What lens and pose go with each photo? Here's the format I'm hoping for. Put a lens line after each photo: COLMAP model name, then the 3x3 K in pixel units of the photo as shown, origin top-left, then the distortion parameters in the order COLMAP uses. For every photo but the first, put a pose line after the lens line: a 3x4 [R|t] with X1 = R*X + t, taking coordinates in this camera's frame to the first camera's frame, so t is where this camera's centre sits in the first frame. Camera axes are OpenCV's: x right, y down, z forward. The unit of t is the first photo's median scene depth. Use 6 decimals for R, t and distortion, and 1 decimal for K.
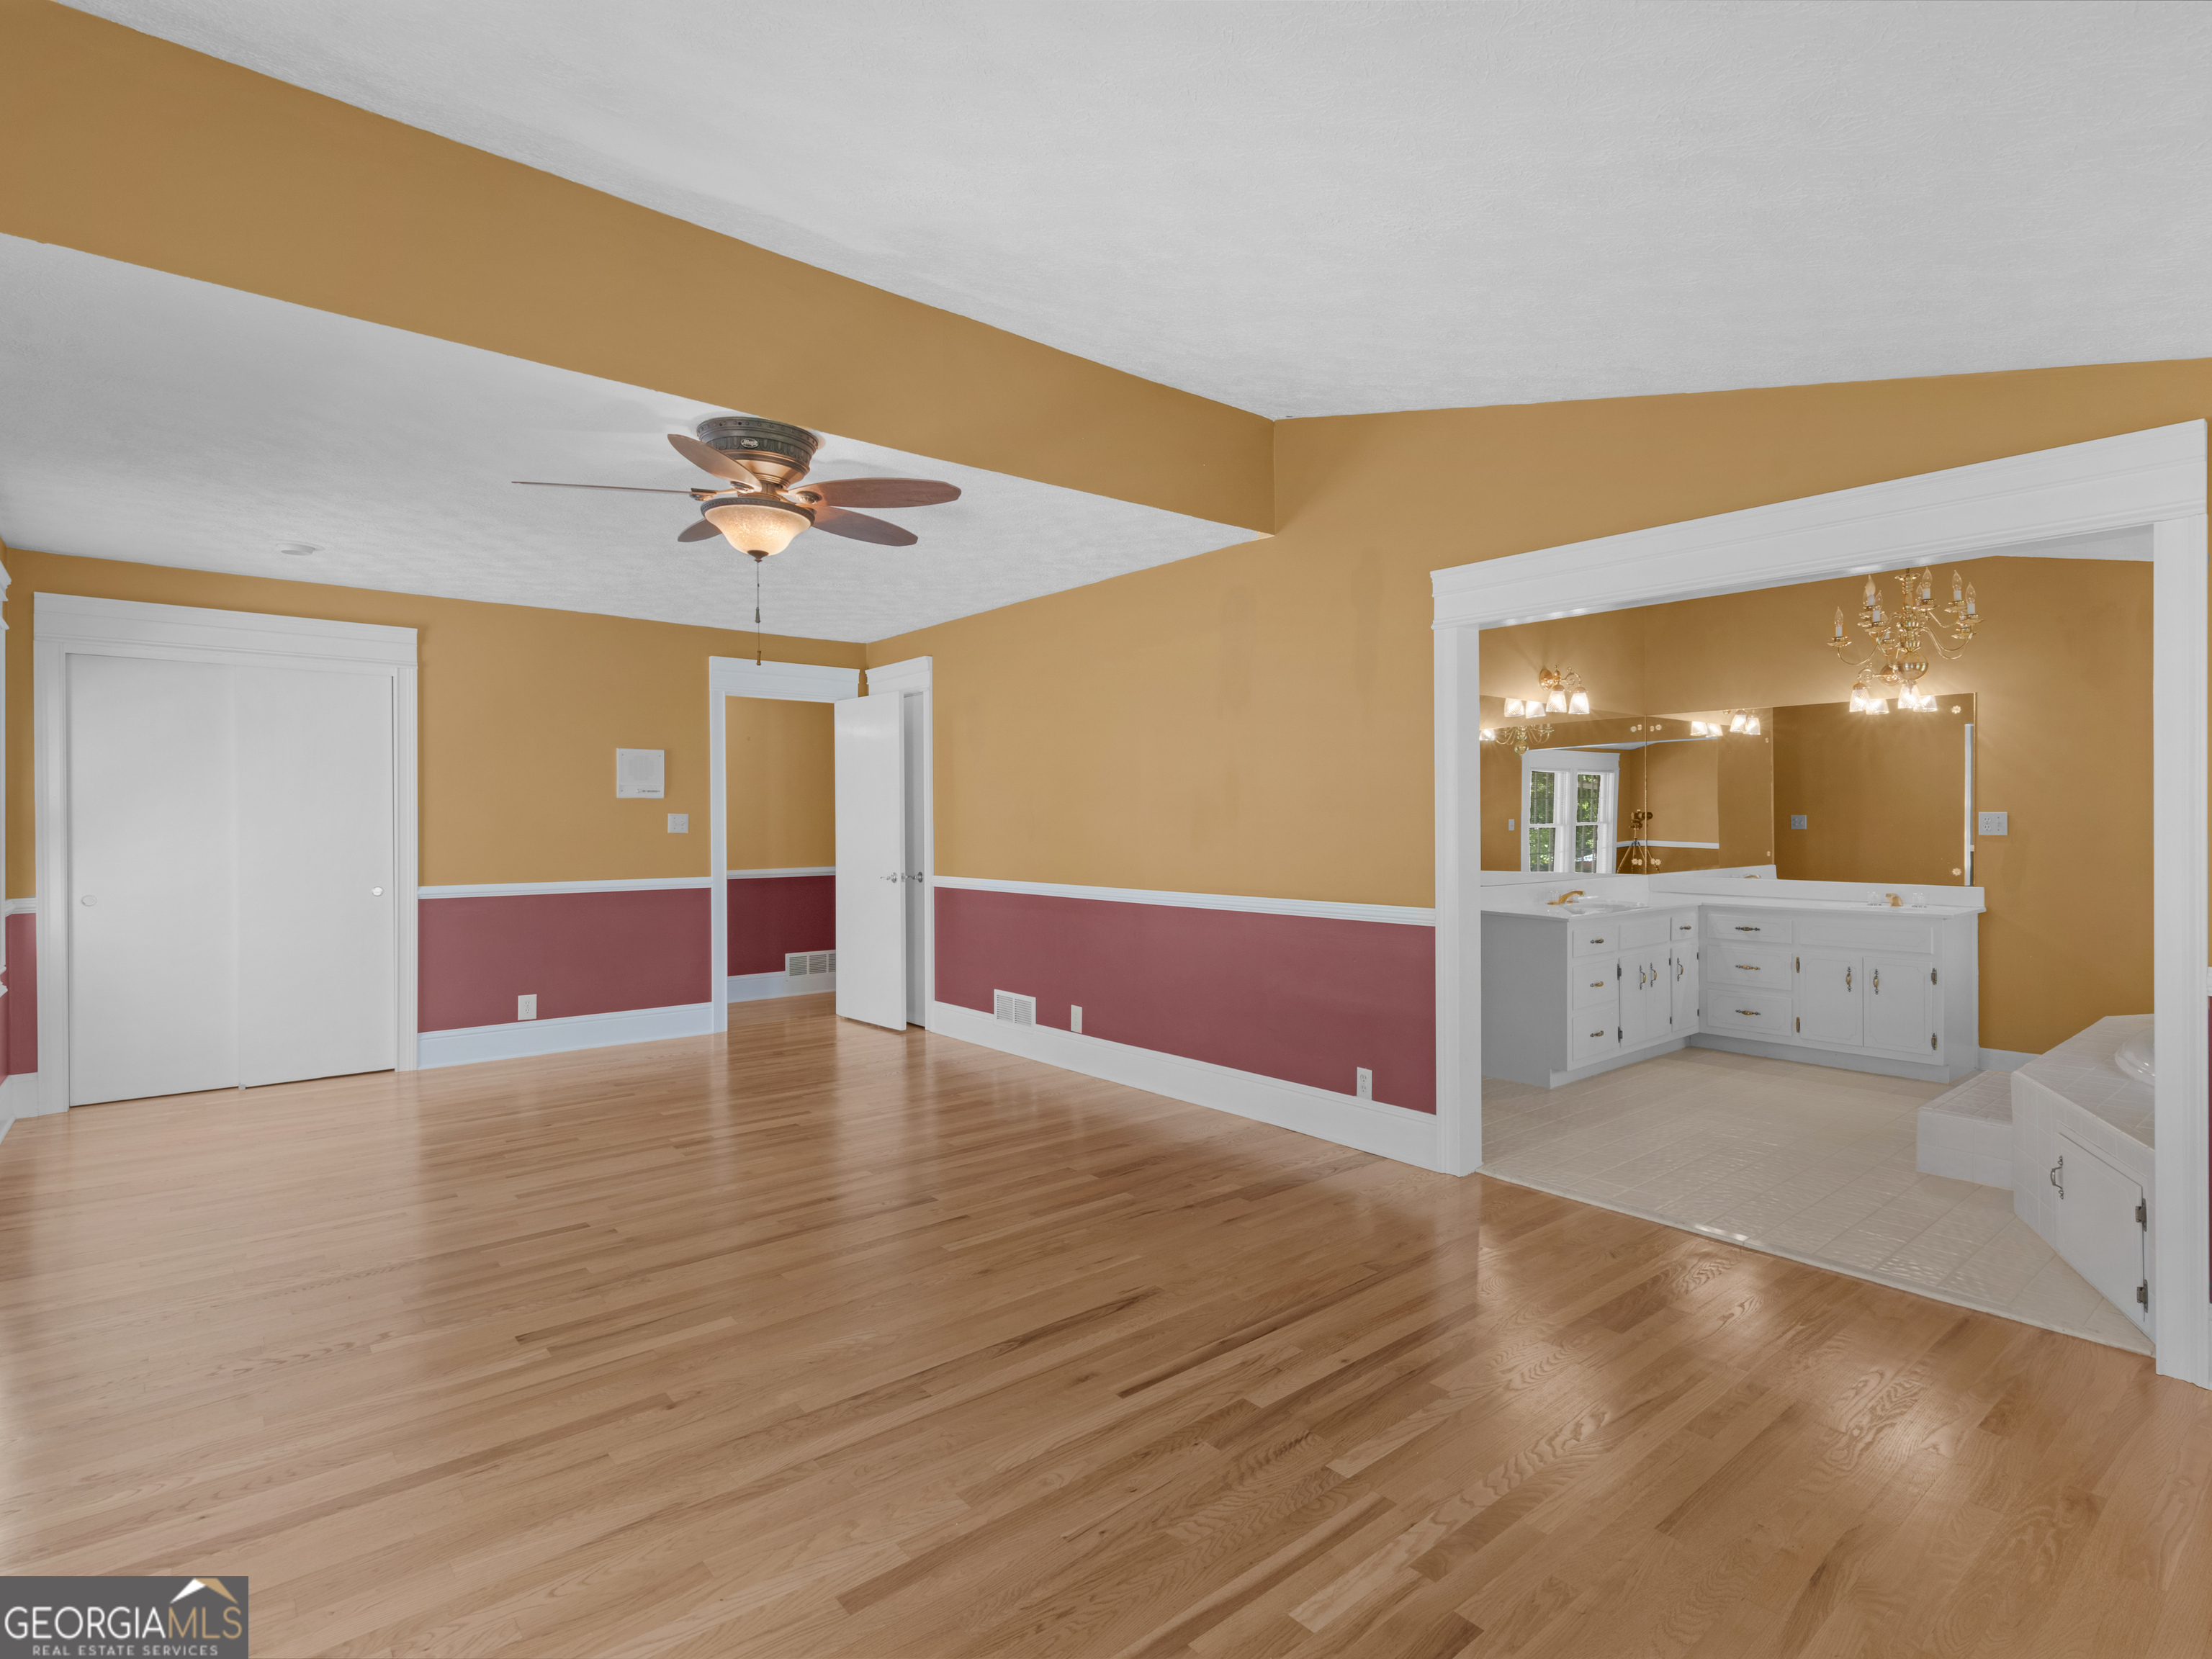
lens RADIAL K [[1167.4, 0, 1119.4], [0, 1167.4, 826.0], [0, 0, 1]] dist [0.004135, -0.001134]
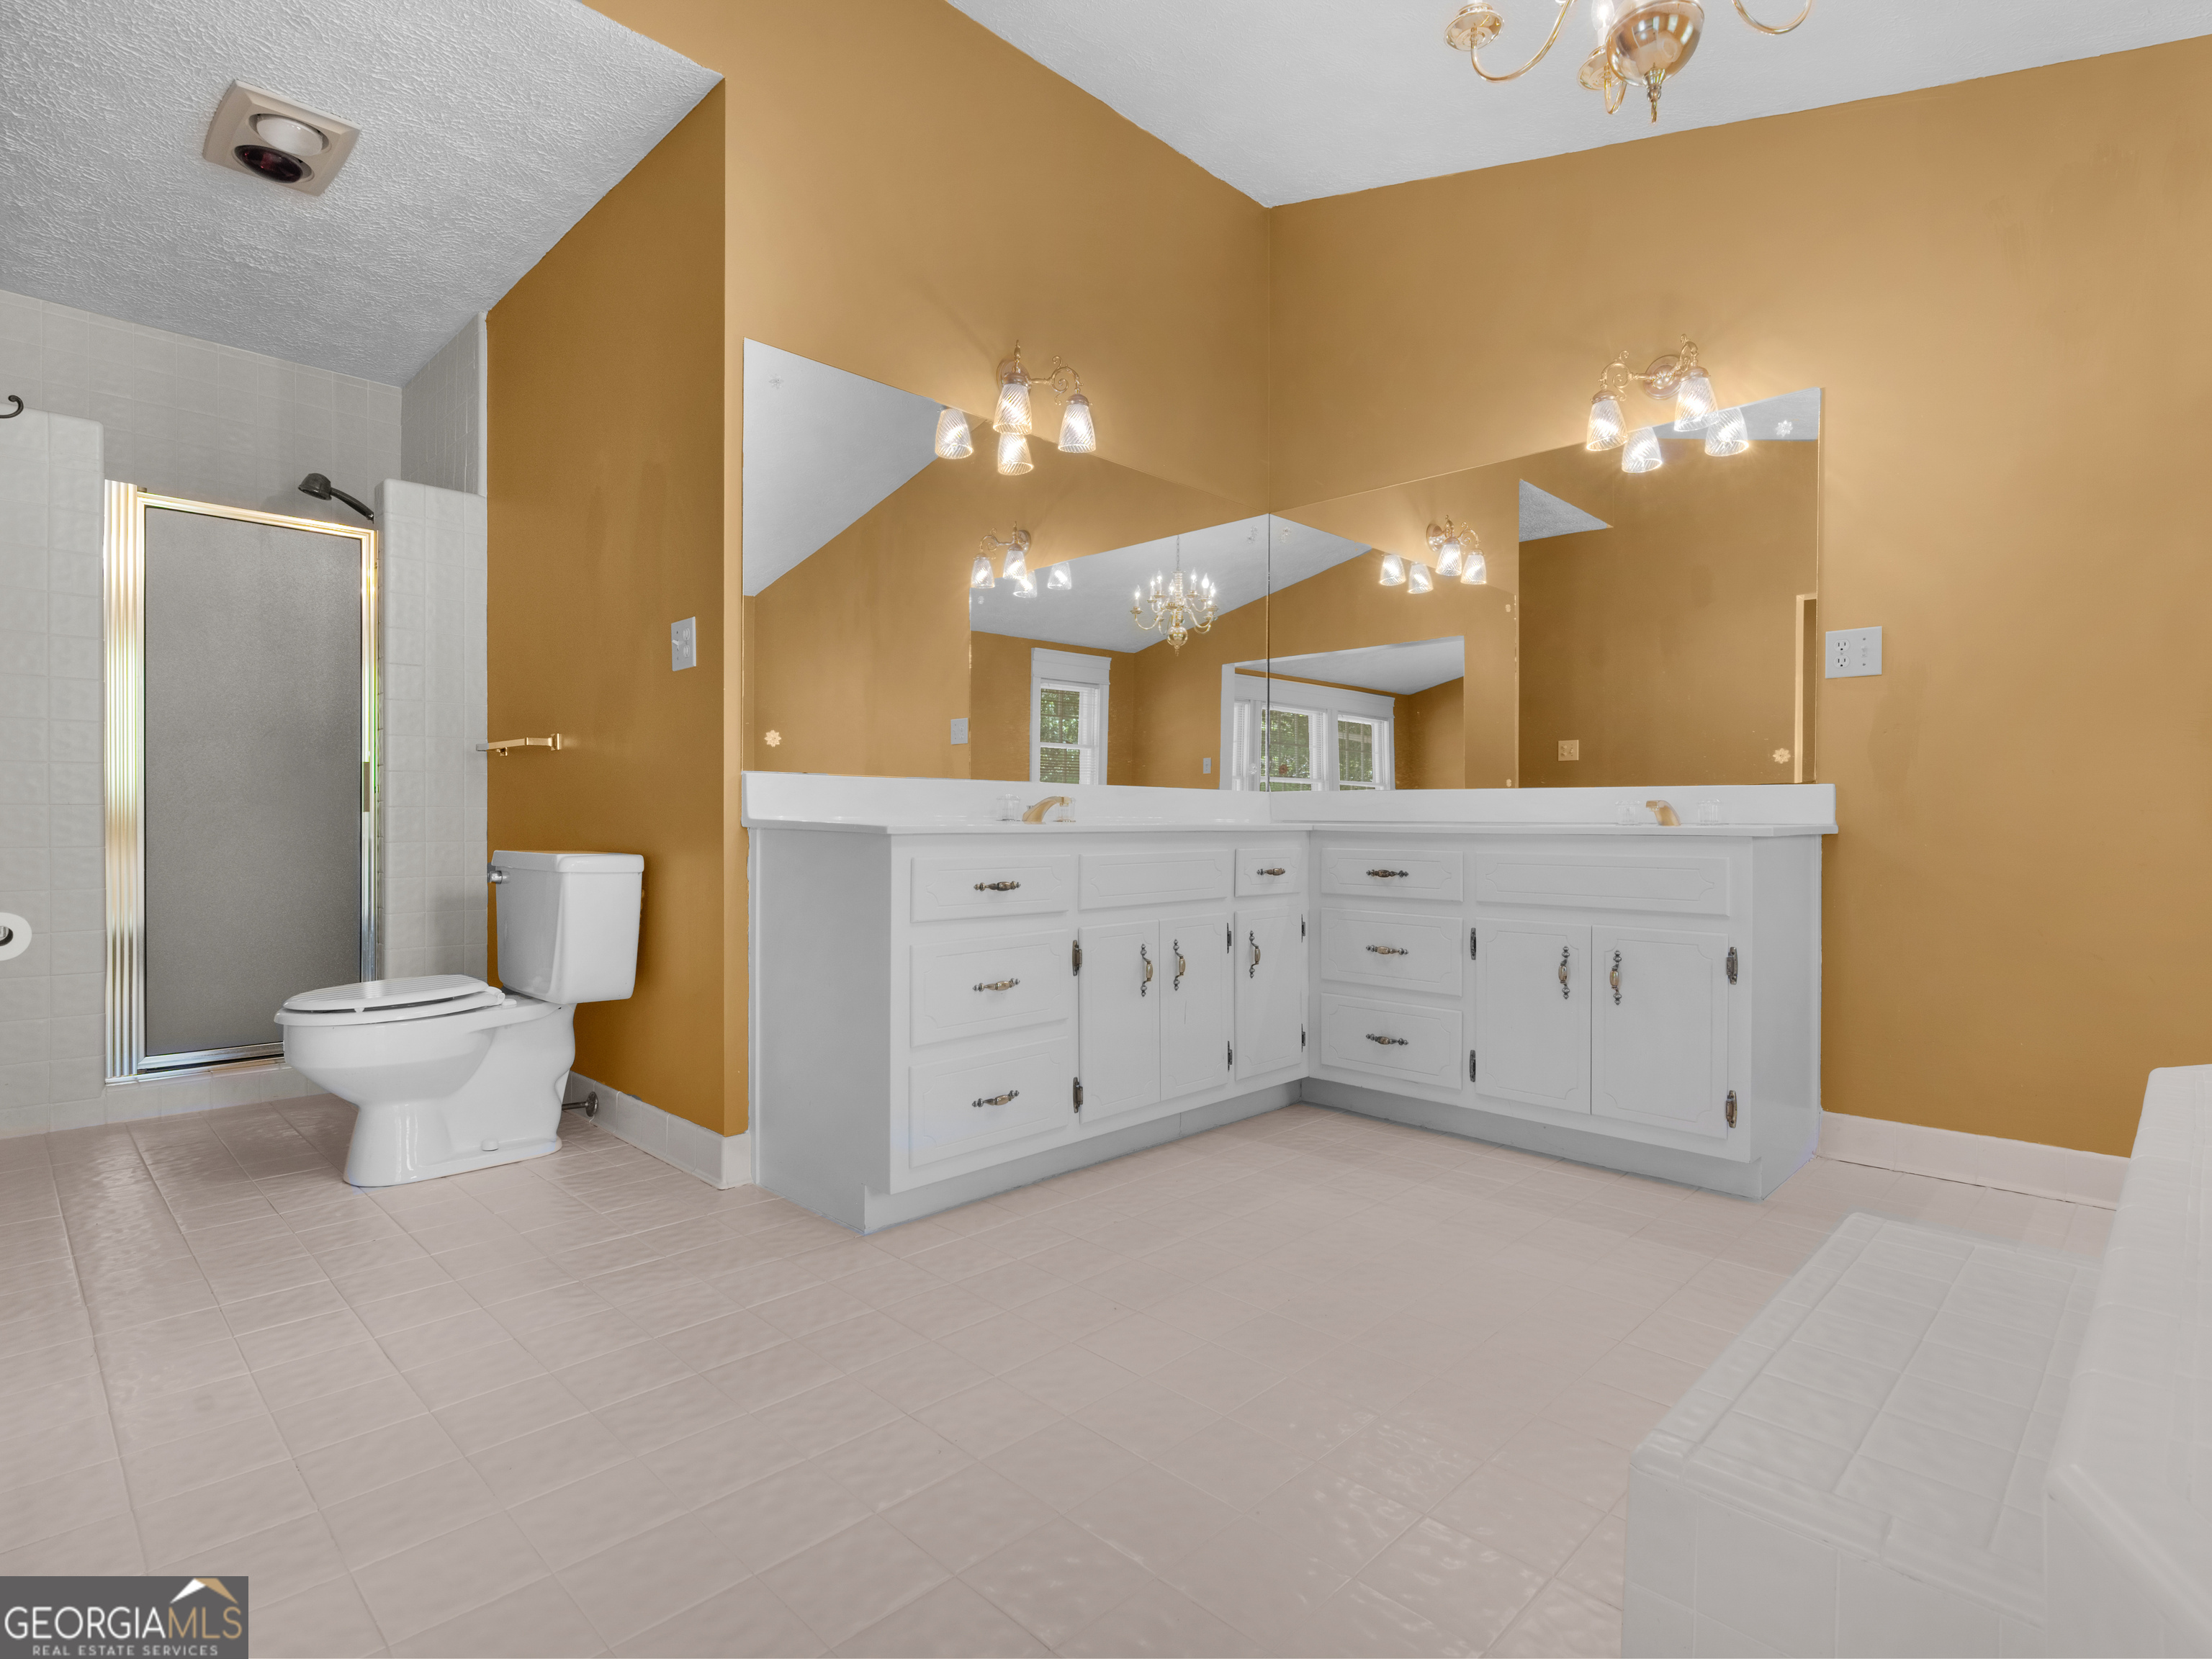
lens RADIAL K [[1167.4, 0, 1085.2], [0, 1167.4, 824.4], [0, 0, 1]] dist [0.004135, -0.001134]
pose [[0.996921, 0.008482, 0.077955, 0.372897], [-0.008325, 0.999963, -0.002341, 0.069785], [-0.077972, 0.001685, 0.996954, 0.514817]]
